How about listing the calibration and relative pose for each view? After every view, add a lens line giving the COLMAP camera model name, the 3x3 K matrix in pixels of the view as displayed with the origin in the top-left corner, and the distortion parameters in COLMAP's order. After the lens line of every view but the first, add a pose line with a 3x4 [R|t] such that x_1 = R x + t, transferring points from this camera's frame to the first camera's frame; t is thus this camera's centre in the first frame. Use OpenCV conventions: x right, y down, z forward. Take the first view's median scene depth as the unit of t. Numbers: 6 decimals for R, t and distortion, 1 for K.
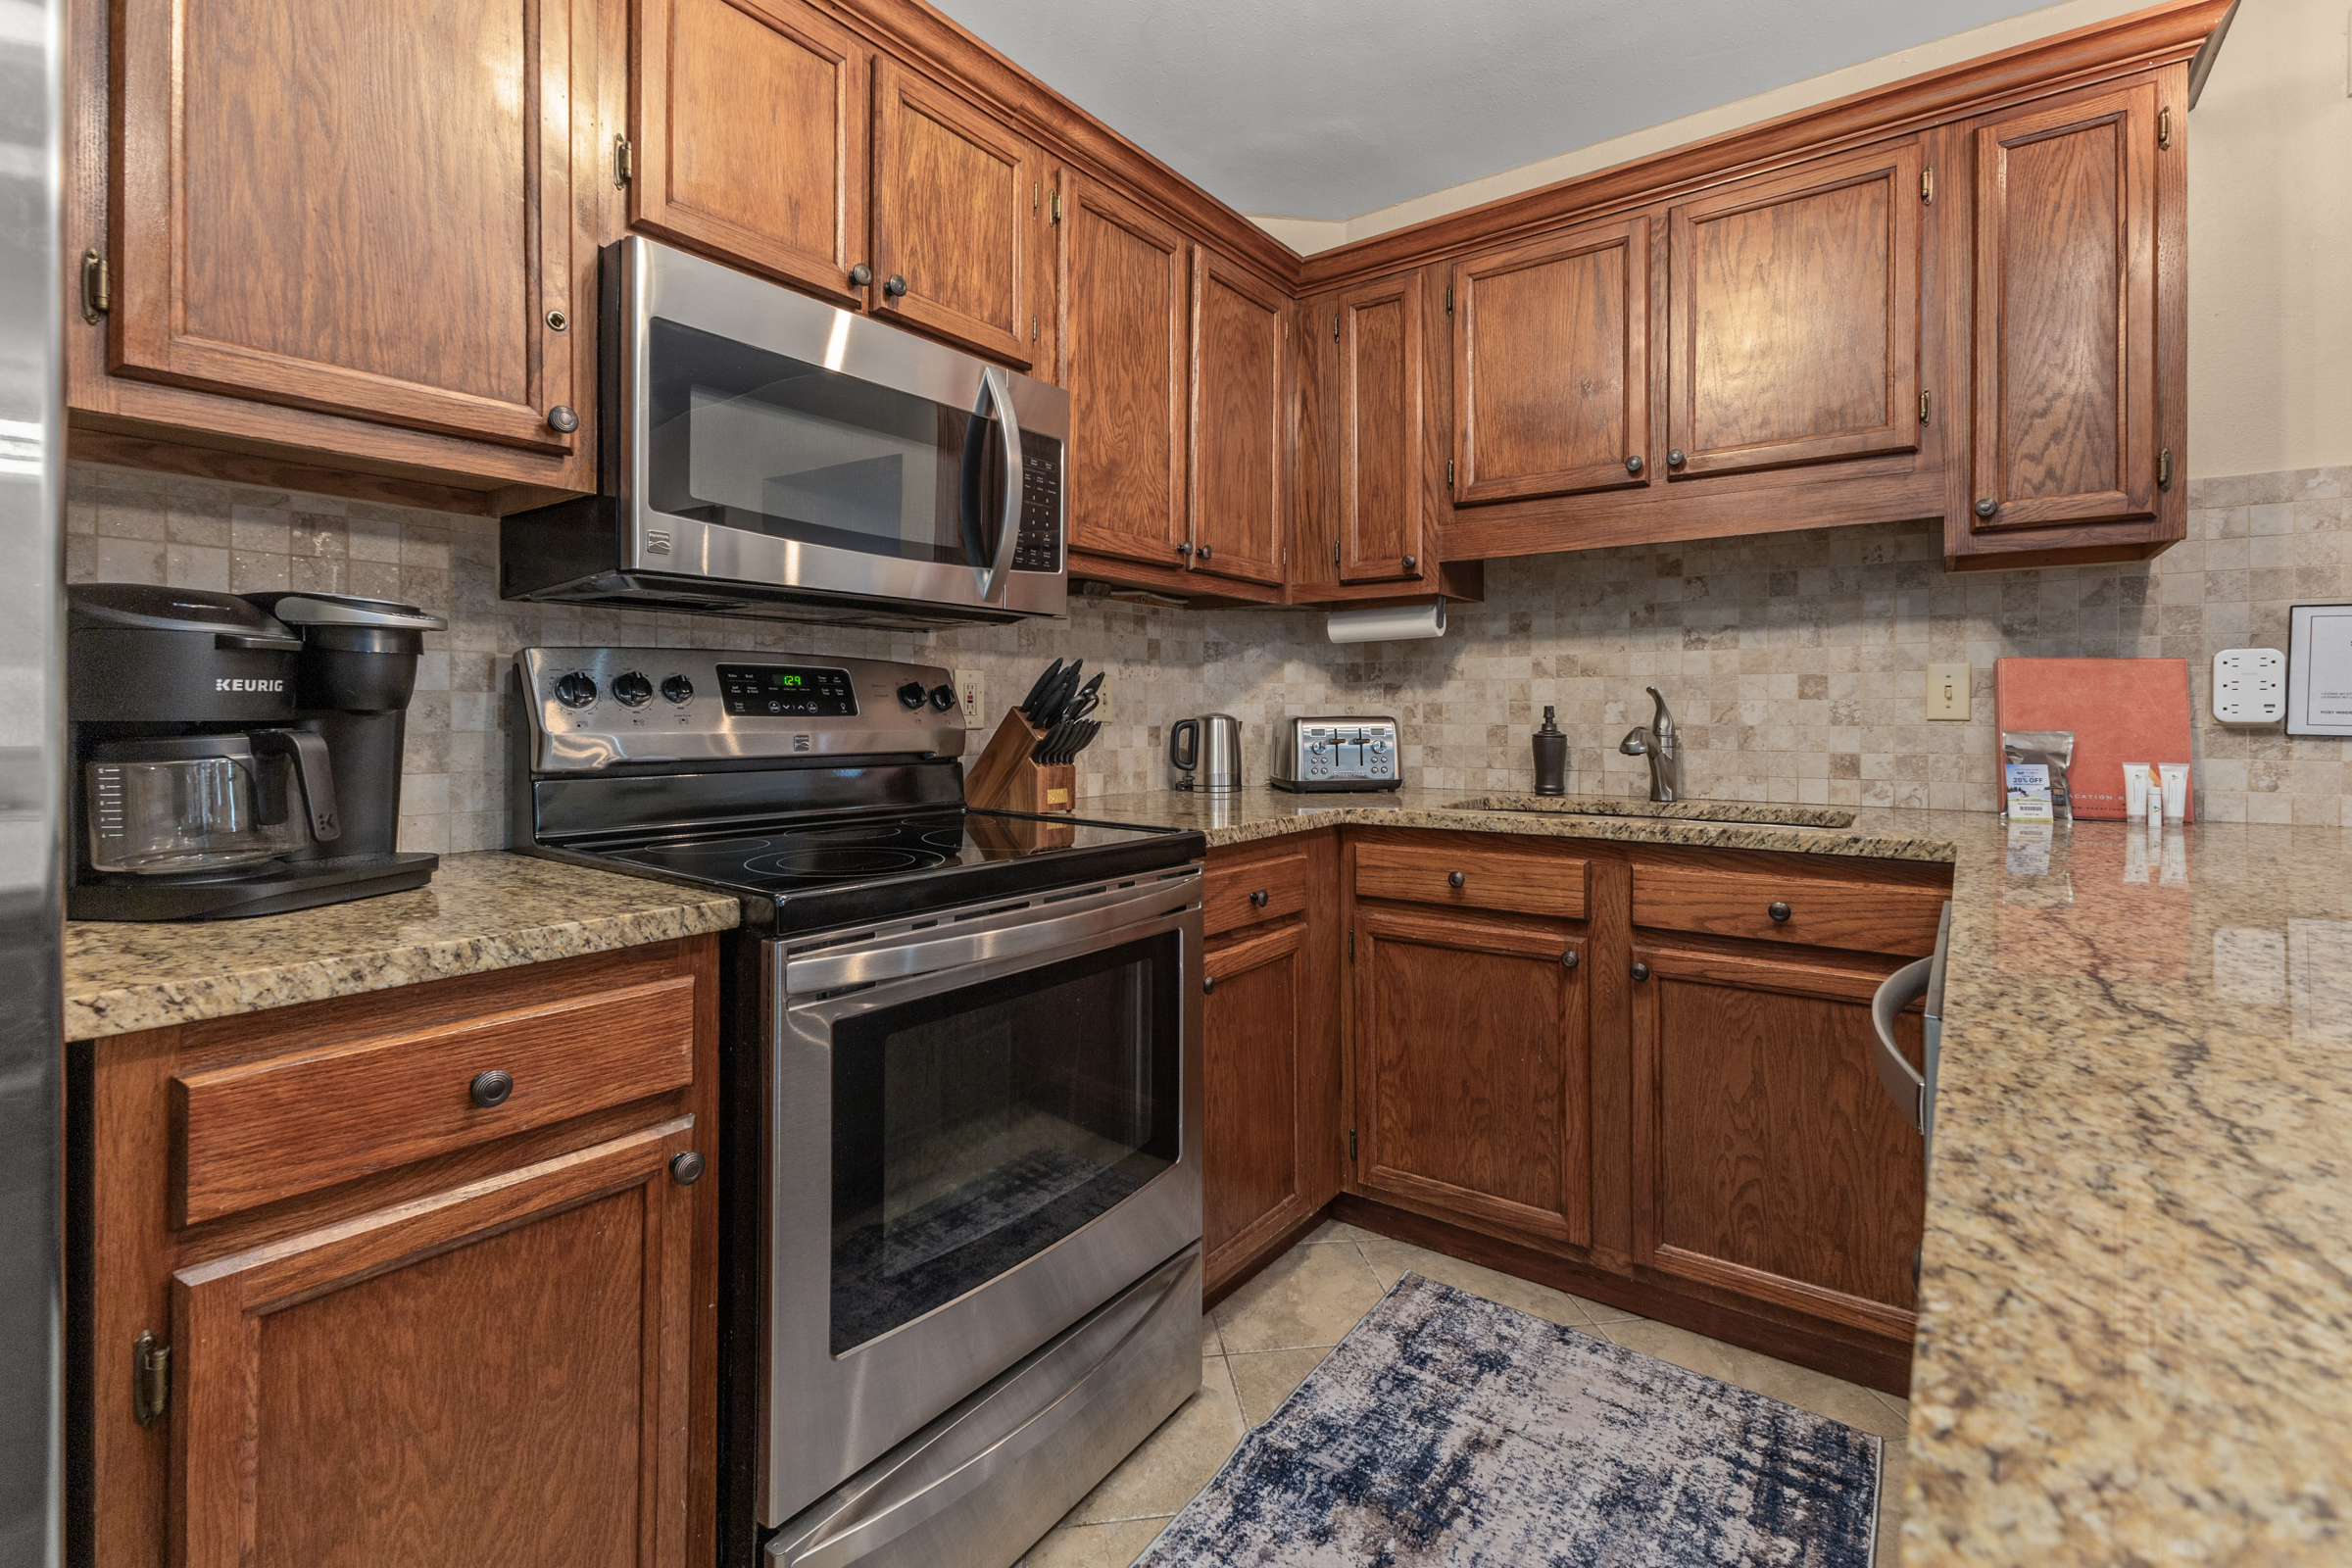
lens RADIAL K [[996.0, 0, 1150.2], [0, 996.0, 715.6], [0, 0, 1]] dist [0.010903, -0.001177]
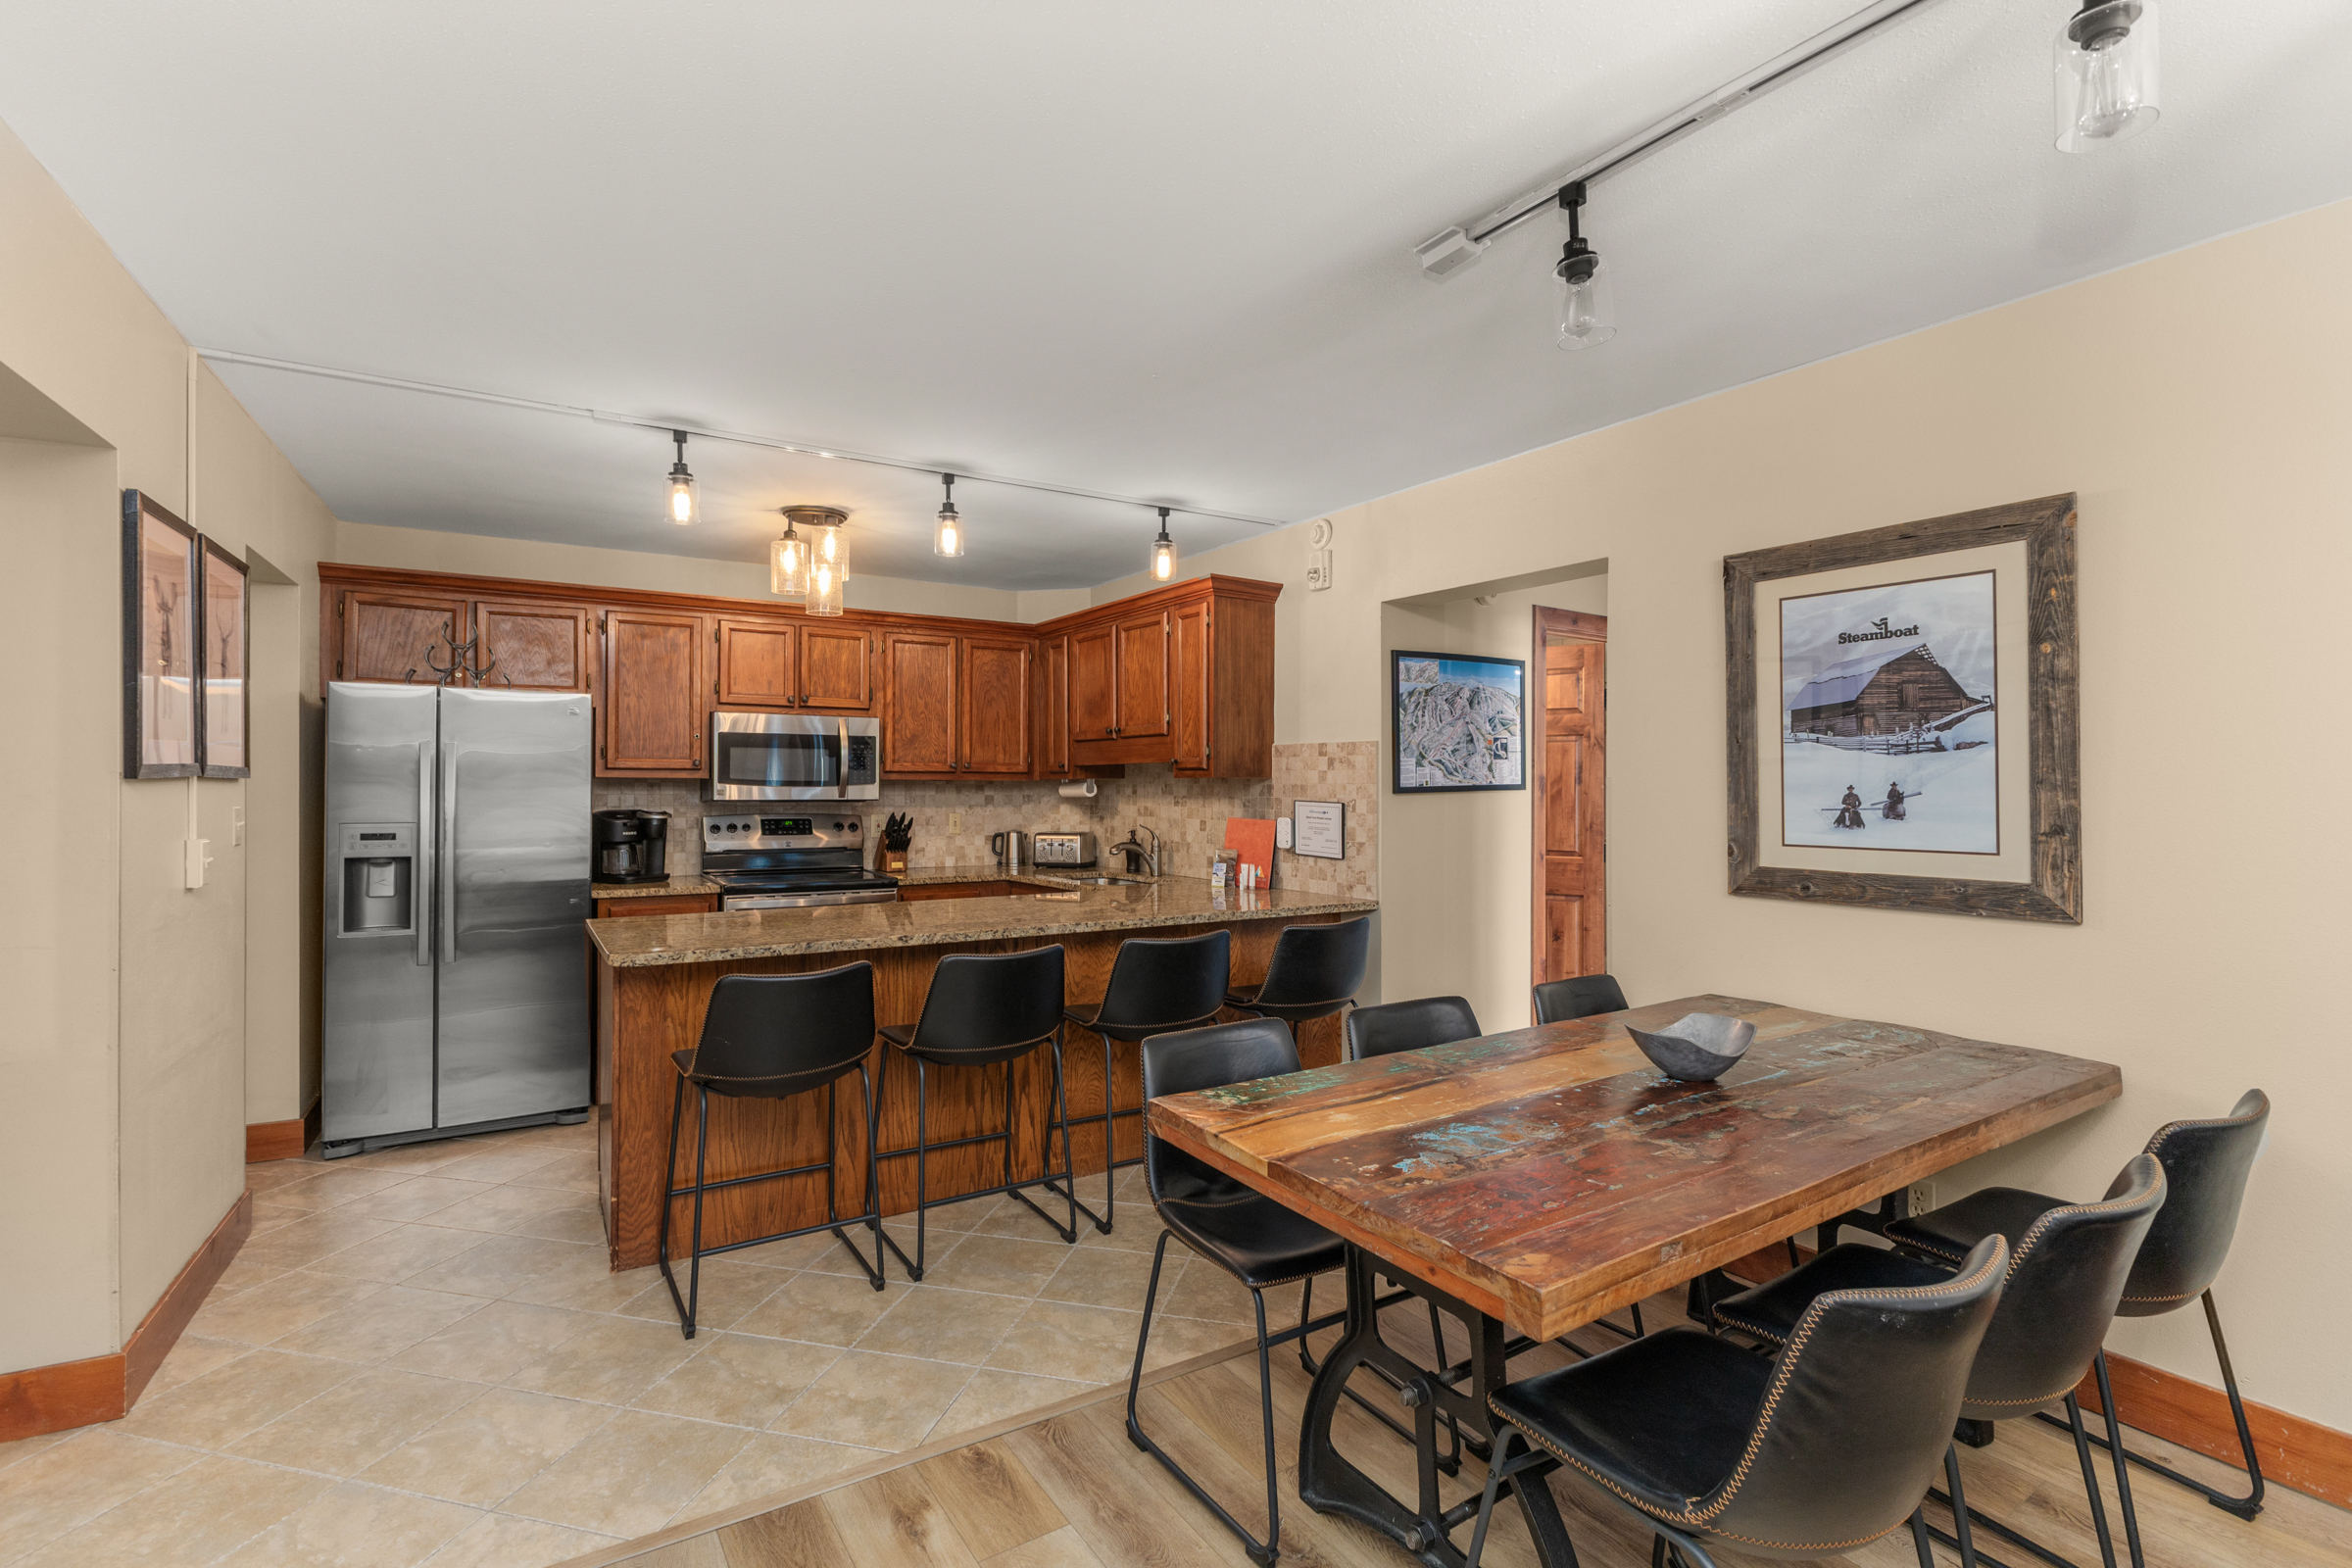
lens RADIAL K [[1080.3, 0, 1184.1], [0, 1080.3, 779.7], [0, 0, 1]] dist [-0.003938, -0.000415]
pose [[0.930291, 0.000830, -0.366822, 1.784354], [-0.002635, 0.999987, -0.004420, -0.142855], [0.366813, 0.005078, 0.930281, -1.453798]]
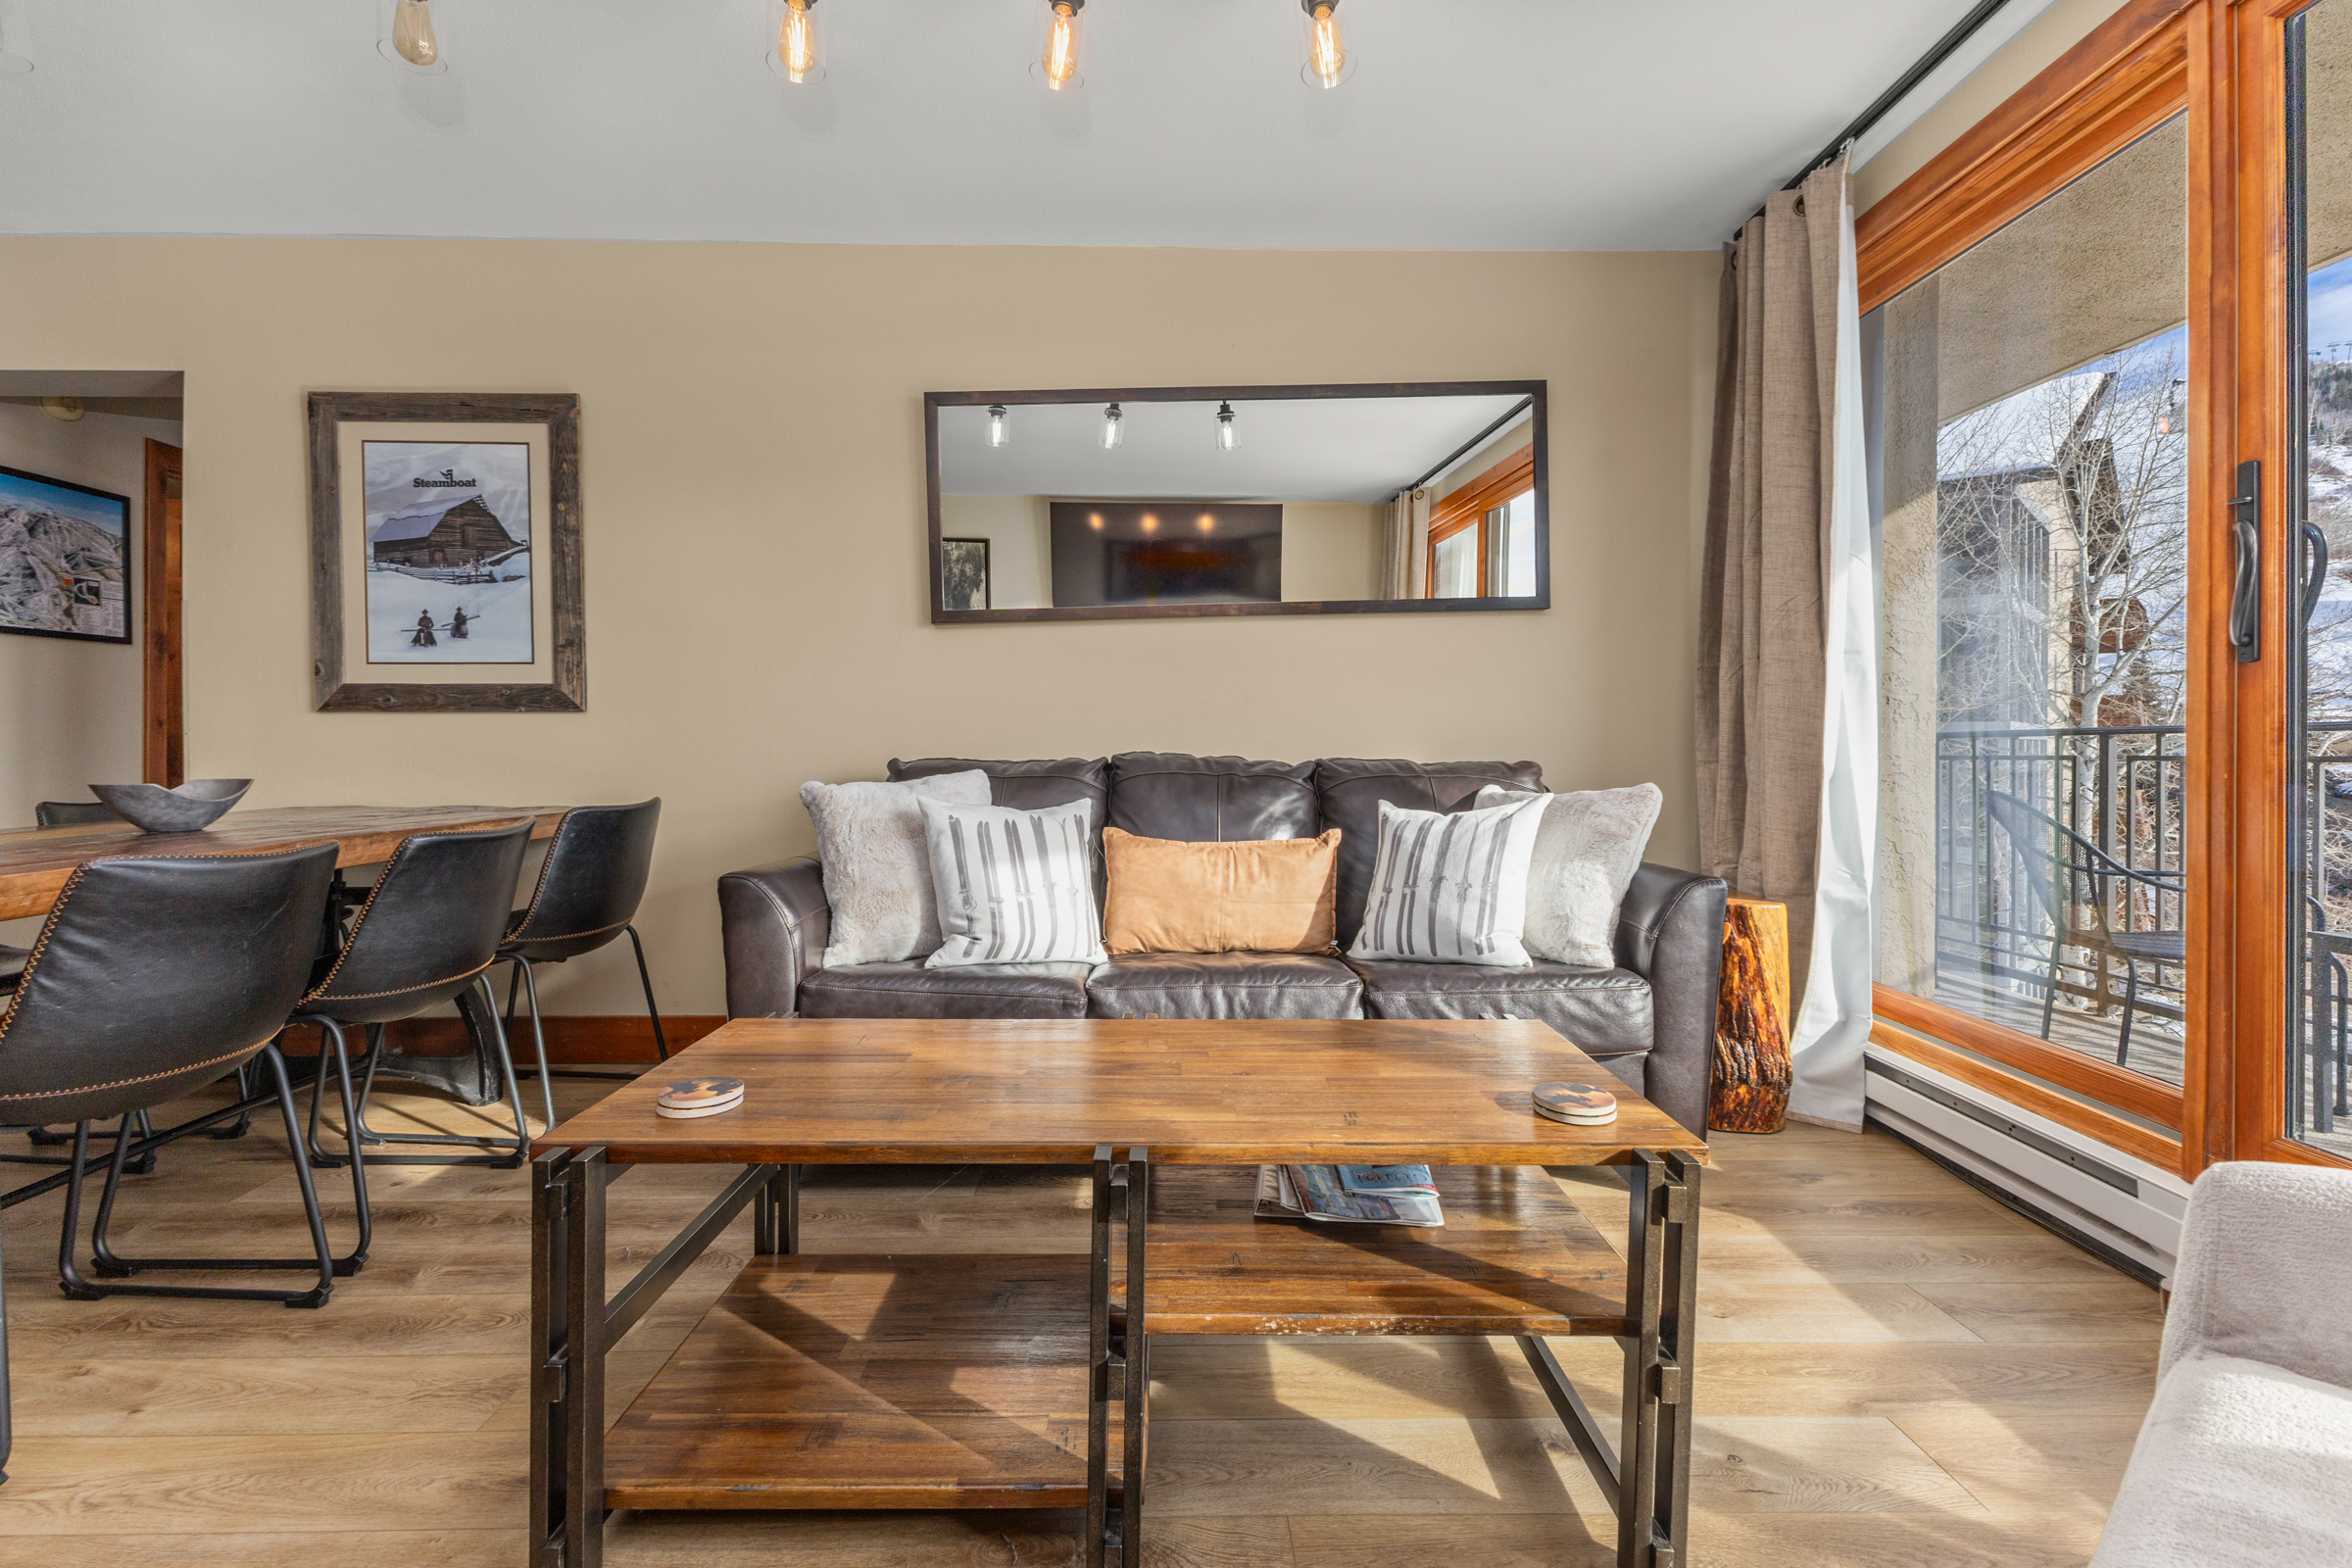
lens RADIAL K [[996.0, 0, 1183.4], [0, 996.0, 764.0], [0, 0, 1]] dist [0.010903, -0.001177]
pose [[0.809901, 0.001686, 0.586564, 2.151423], [-0.005344, 0.999976, 0.004504, 0.101182], [-0.586542, -0.006782, 0.809890, -1.782056]]
